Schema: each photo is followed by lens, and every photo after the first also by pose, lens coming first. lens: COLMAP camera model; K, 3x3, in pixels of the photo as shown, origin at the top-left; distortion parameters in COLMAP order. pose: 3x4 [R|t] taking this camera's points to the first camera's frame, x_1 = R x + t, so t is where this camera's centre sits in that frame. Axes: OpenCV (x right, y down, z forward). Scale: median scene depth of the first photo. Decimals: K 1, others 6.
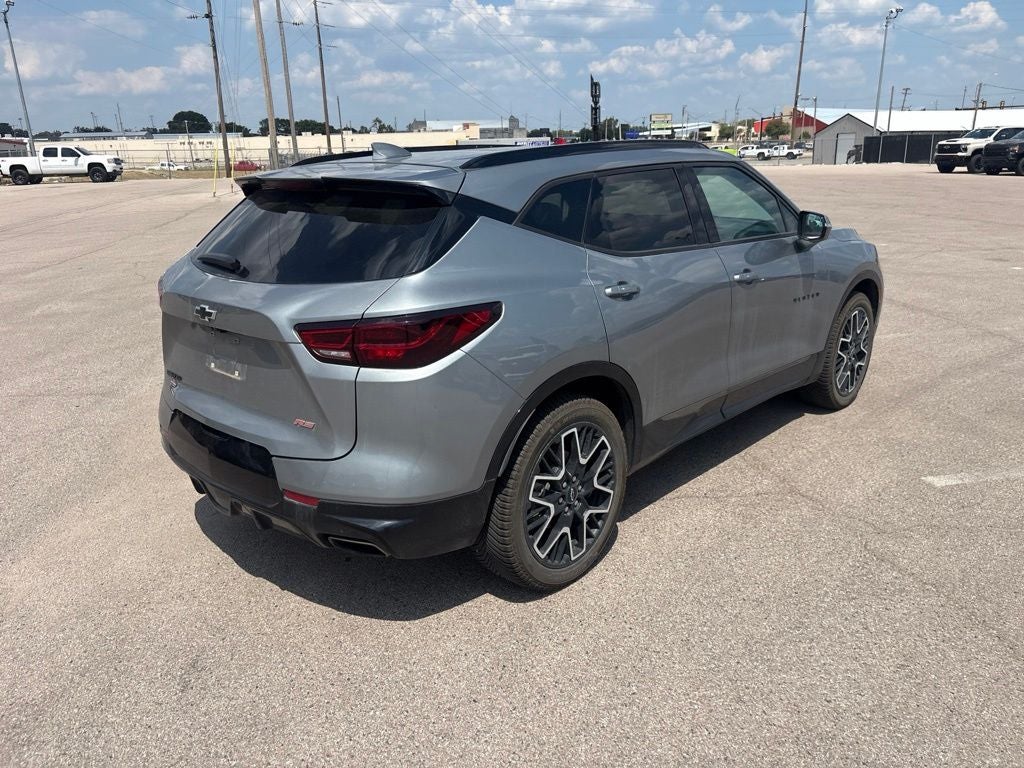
lens RADIAL K [[768.4, 0, 517.8], [0, 768.4, 387.2], [0, 0, 1]] dist [0.039015, -0.030892]
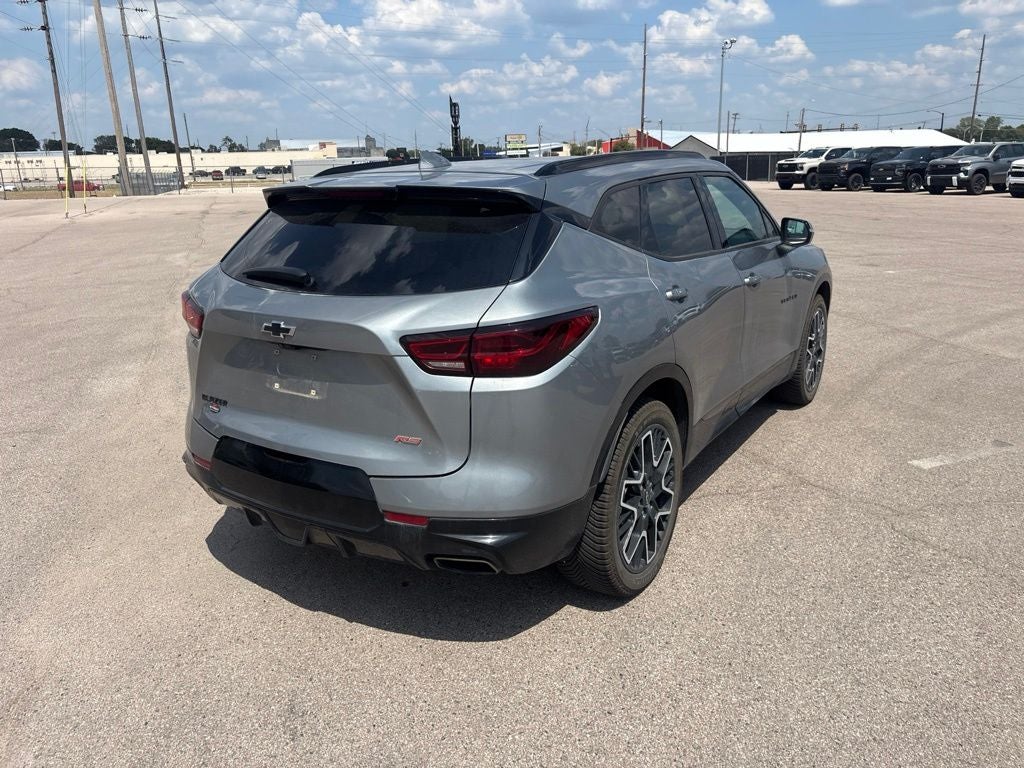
lens RADIAL K [[766.1, 0, 512.0], [0, 766.1, 384.0], [0, 0, 1]] dist [0.023939, 0.000302]
pose [[0.985527, -0.048095, 0.162552, -0.247232], [0.052239, 0.998407, -0.021311, 0.003685], [-0.161268, 0.029494, 0.986470, 0.036916]]
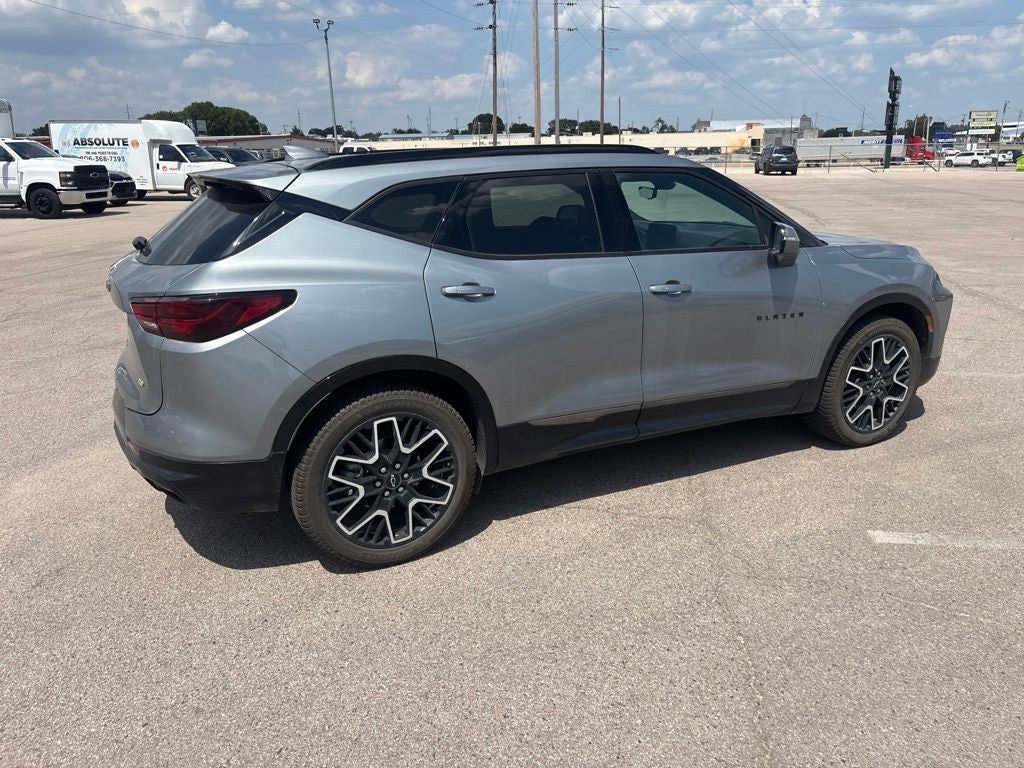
lens RADIAL K [[770.8, 0, 520.3], [0, 770.8, 386.5], [0, 0, 1]] dist [0.033477, -0.027233]
pose [[0.942043, 0.104985, -0.318642, 0.534281], [-0.105564, 0.994292, 0.015505, -0.022191], [0.318451, 0.019030, 0.947748, 0.052074]]
